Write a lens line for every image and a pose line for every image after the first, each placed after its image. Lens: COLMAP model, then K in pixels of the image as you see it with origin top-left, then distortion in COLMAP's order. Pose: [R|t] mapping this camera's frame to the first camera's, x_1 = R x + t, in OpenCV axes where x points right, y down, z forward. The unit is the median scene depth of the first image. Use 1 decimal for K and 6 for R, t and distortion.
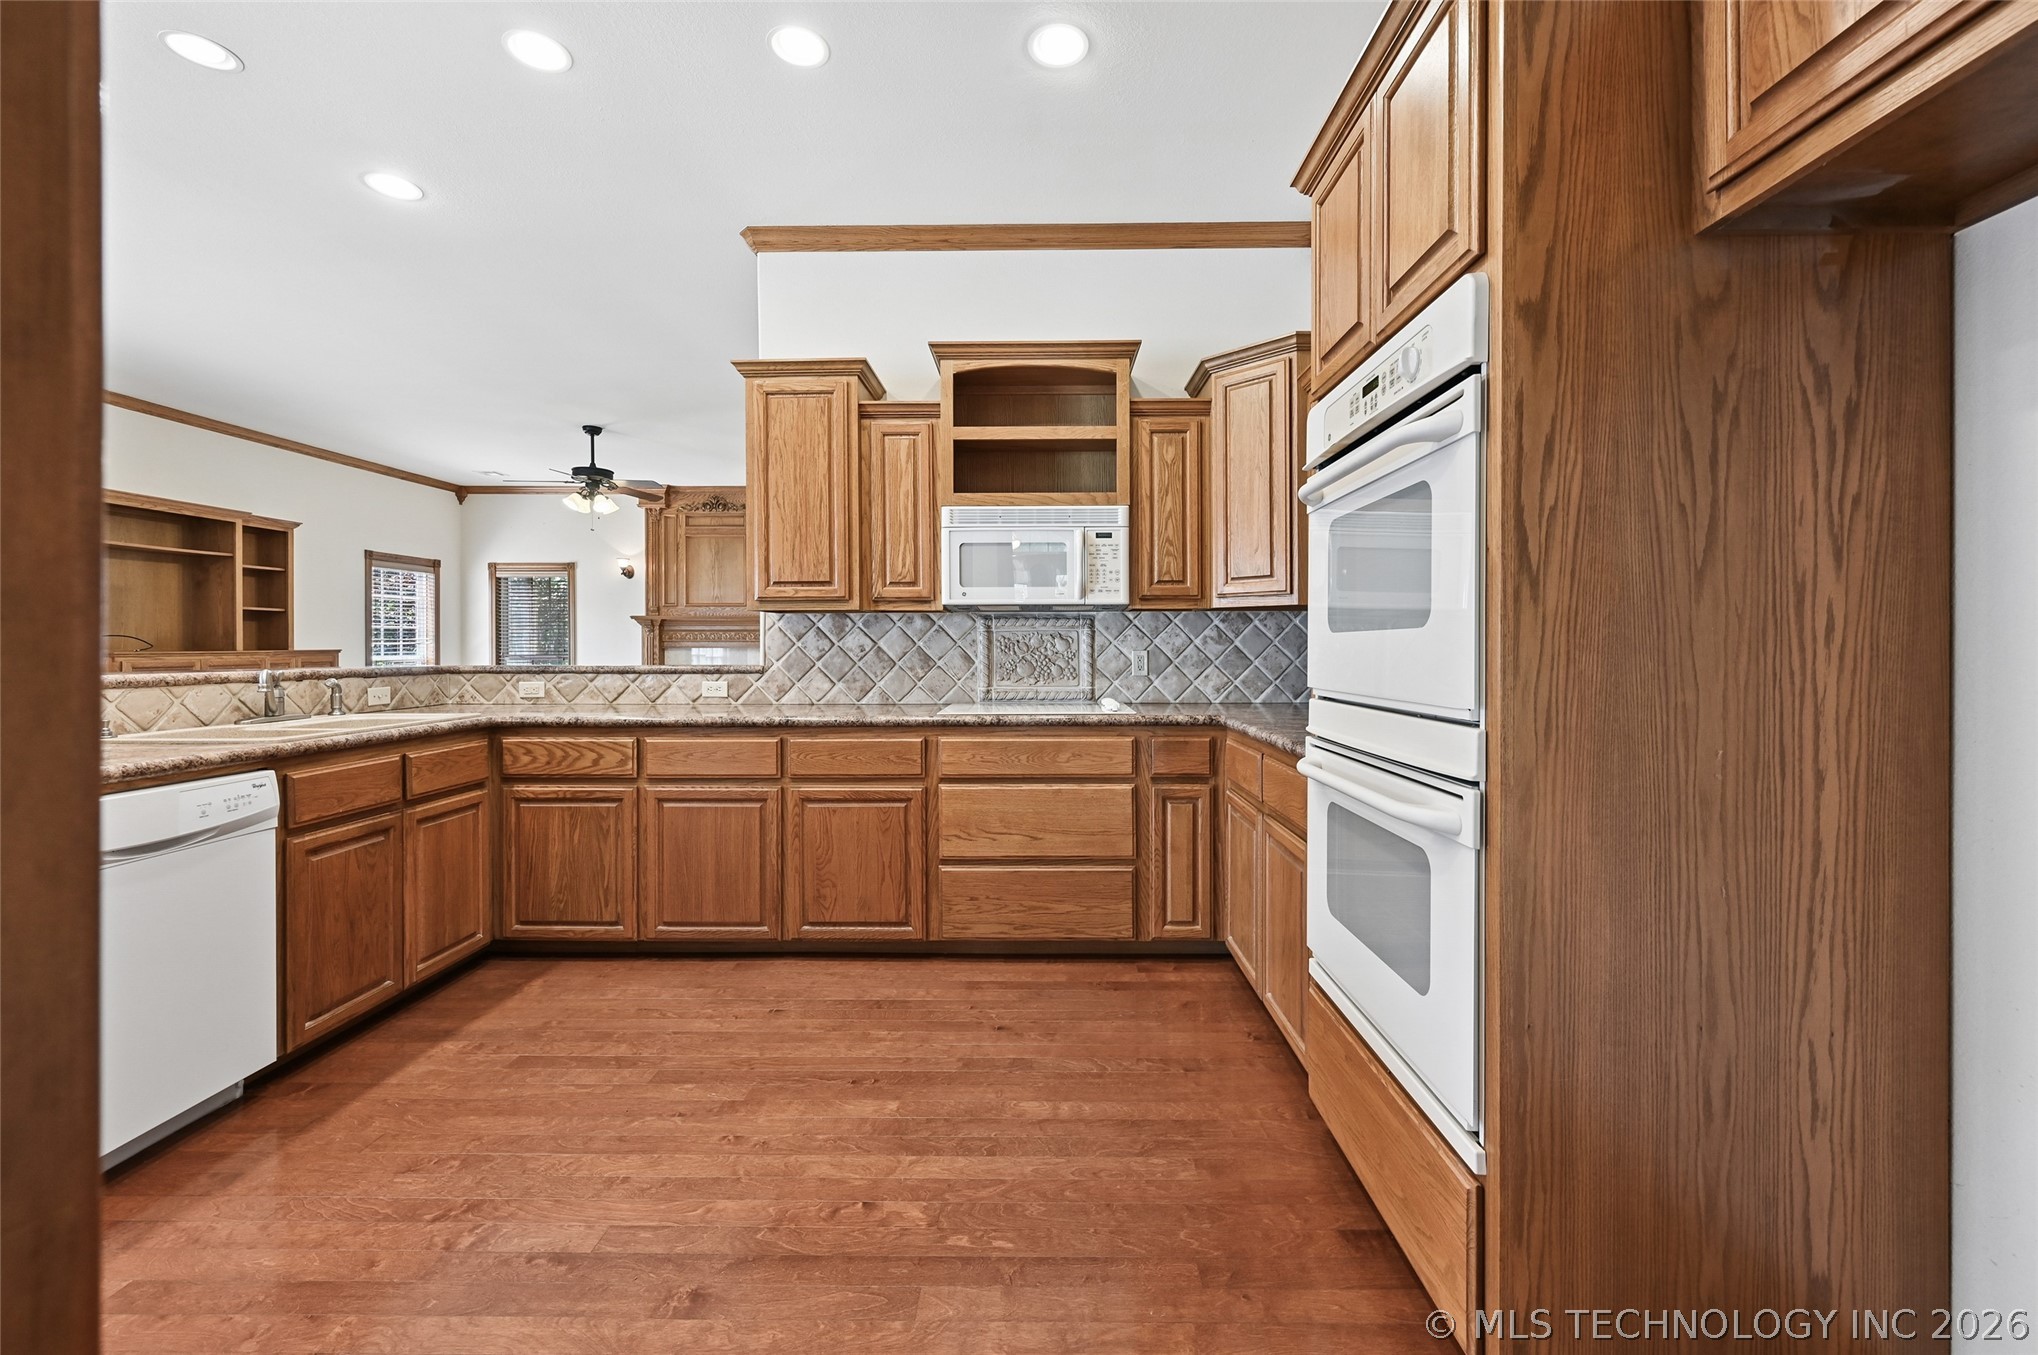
lens RADIAL K [[818.0, 0, 1025.3], [0, 818.0, 648.1], [0, 0, 1]] dist [0.001380, 0.000270]
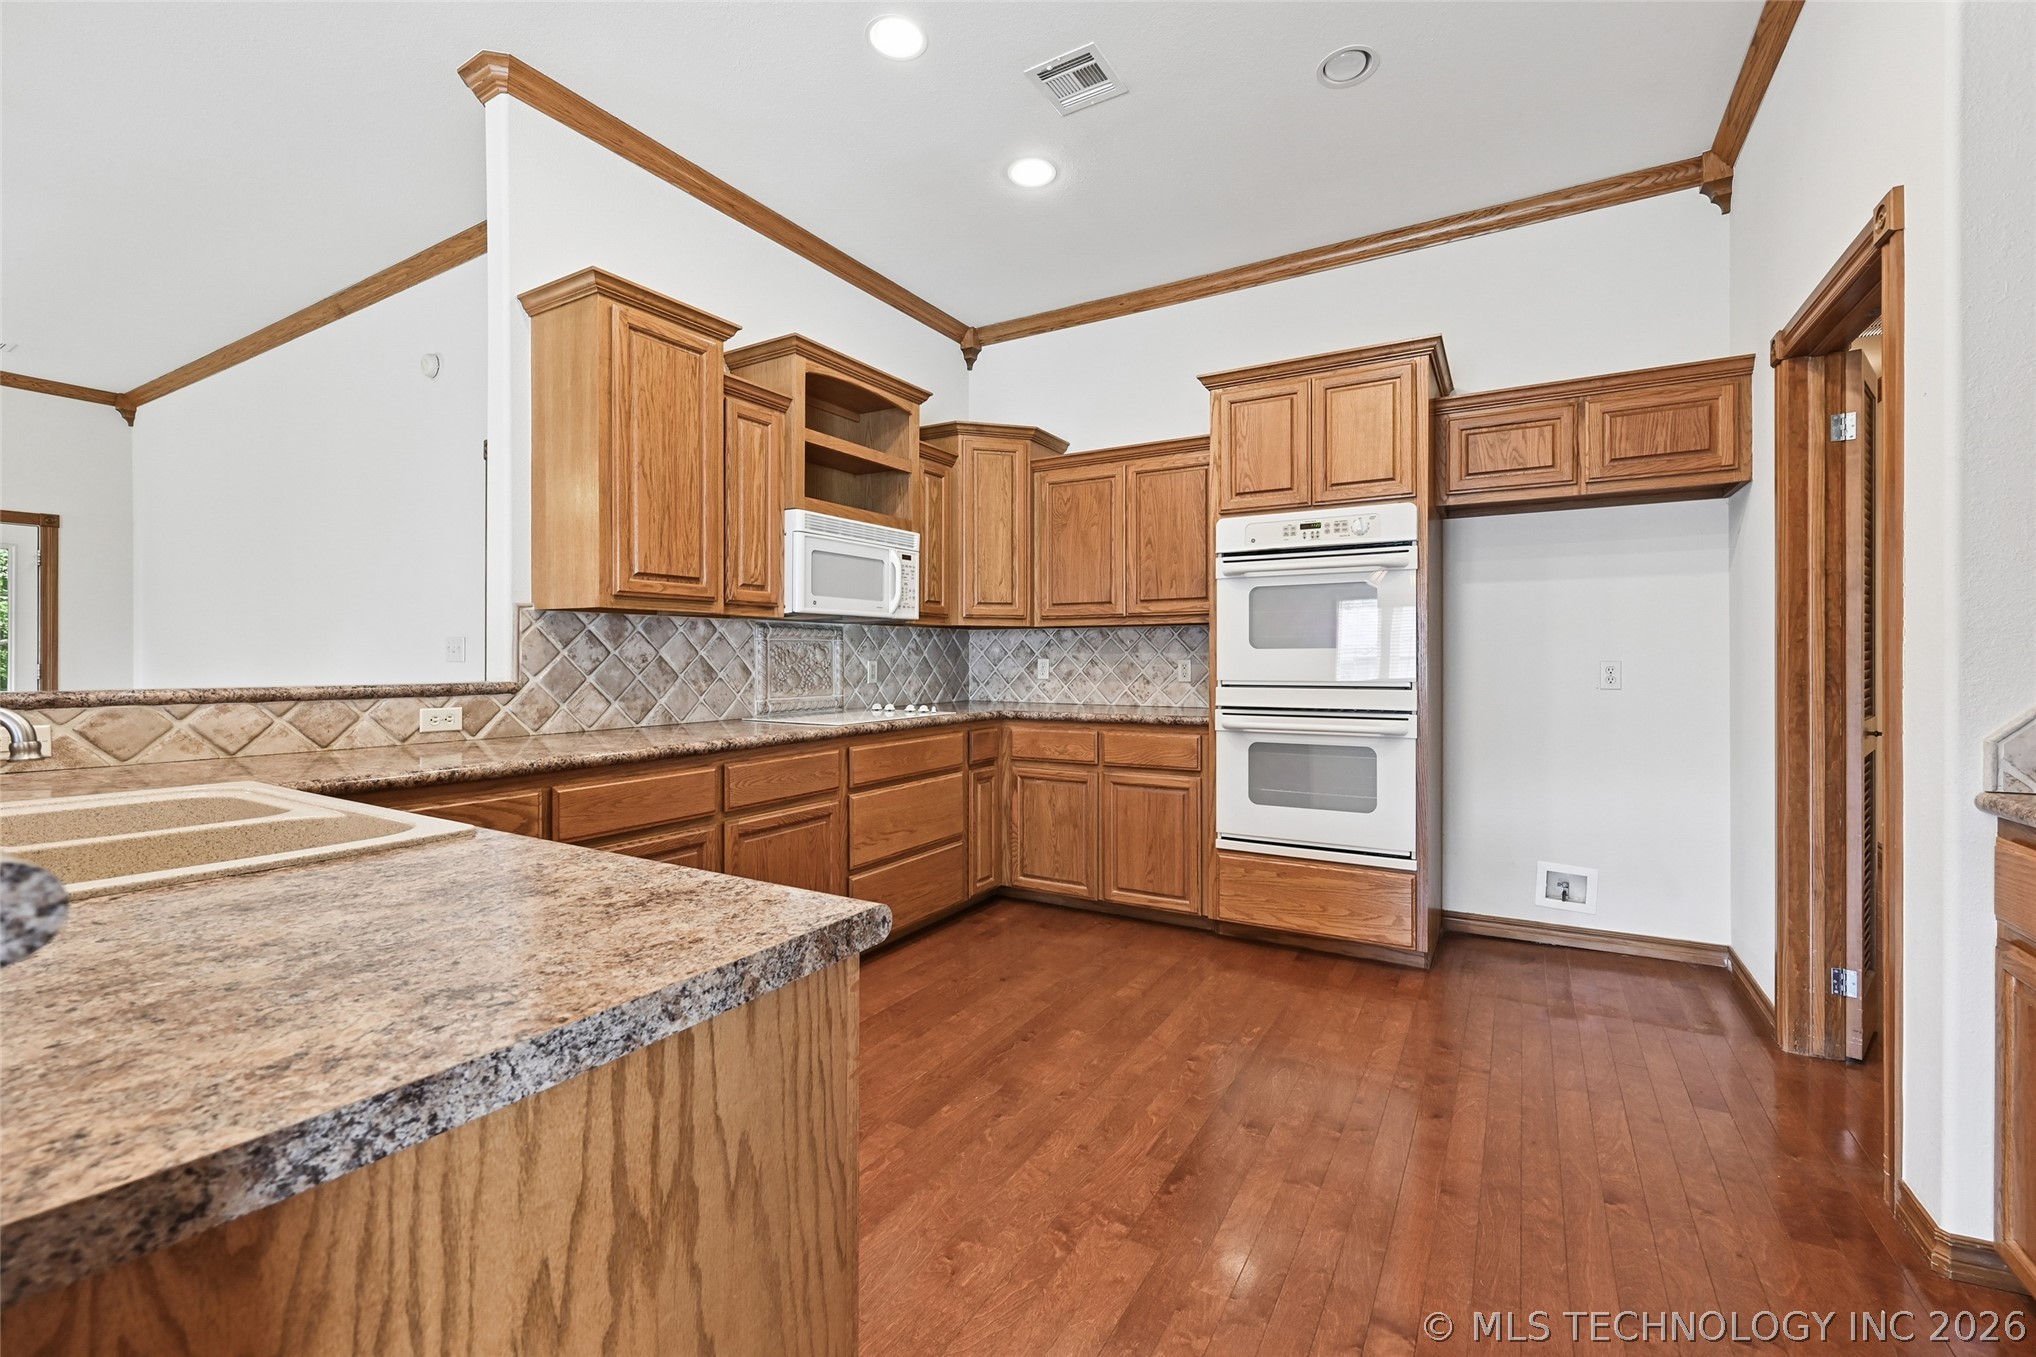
lens RADIAL K [[842.4, 0, 1028.6], [0, 842.4, 659.7], [0, 0, 1]] dist [-0.000740, -0.000087]
pose [[0.492711, -0.000193, 0.870193, -0.820263], [0.000109, 1.000000, 0.000160, 0.002100], [-0.870193, 0.000016, 0.492711, 0.282146]]
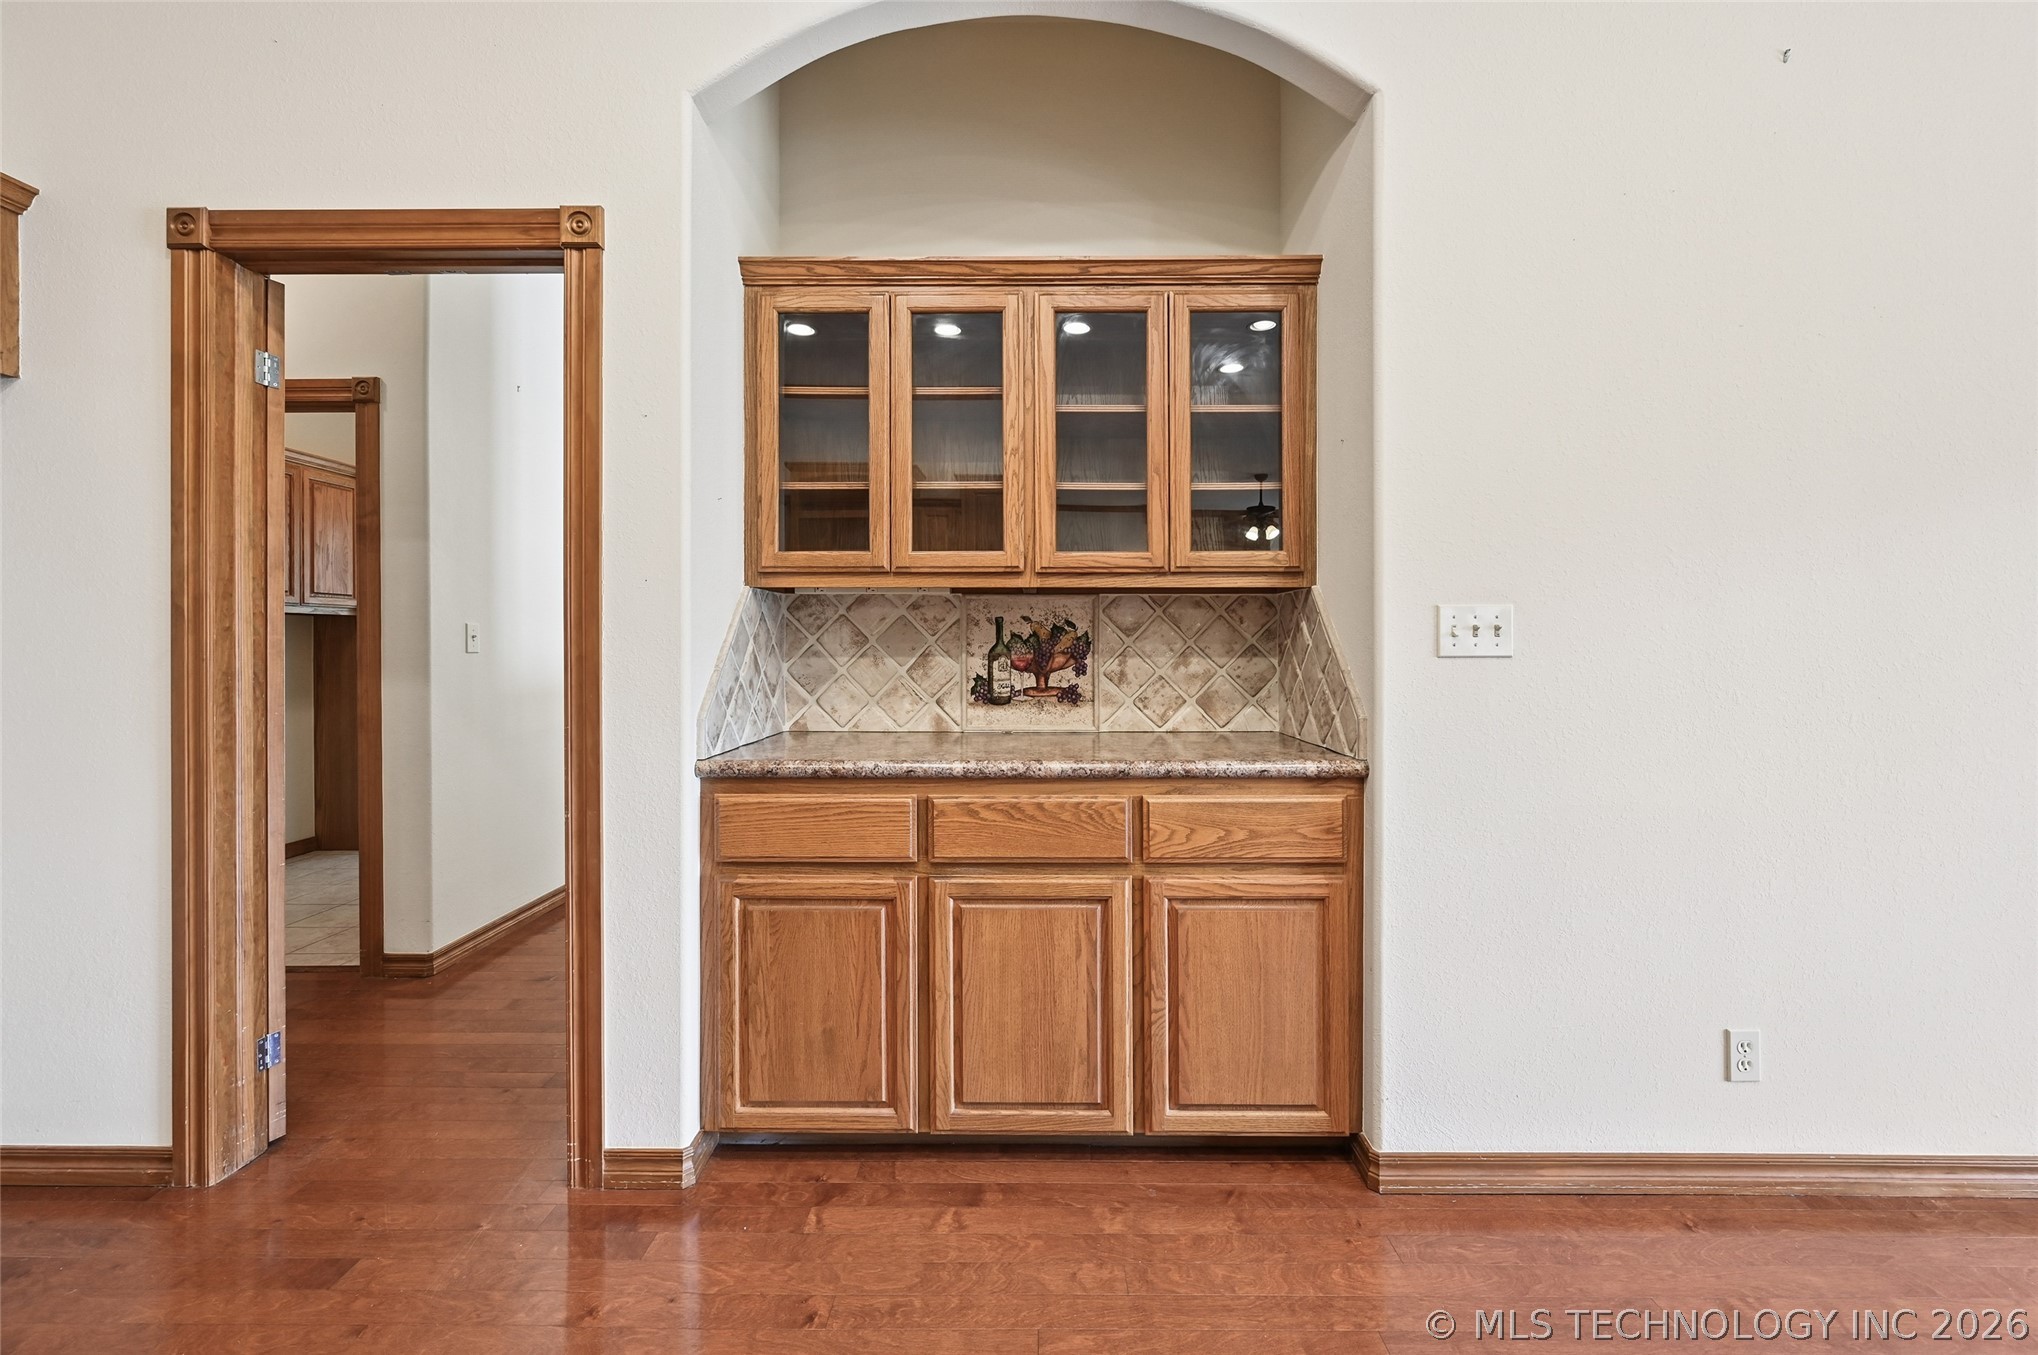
lens RADIAL K [[855.7, 0, 1015.8], [0, 855.7, 644.4], [0, 0, 1]] dist [0.002401, 0.000020]
pose [[-0.999928, 0.001886, -0.011886, -0.368503], [0.001869, 0.999997, 0.001455, -0.002792], [0.011888, 0.001433, -0.999928, 0.642507]]
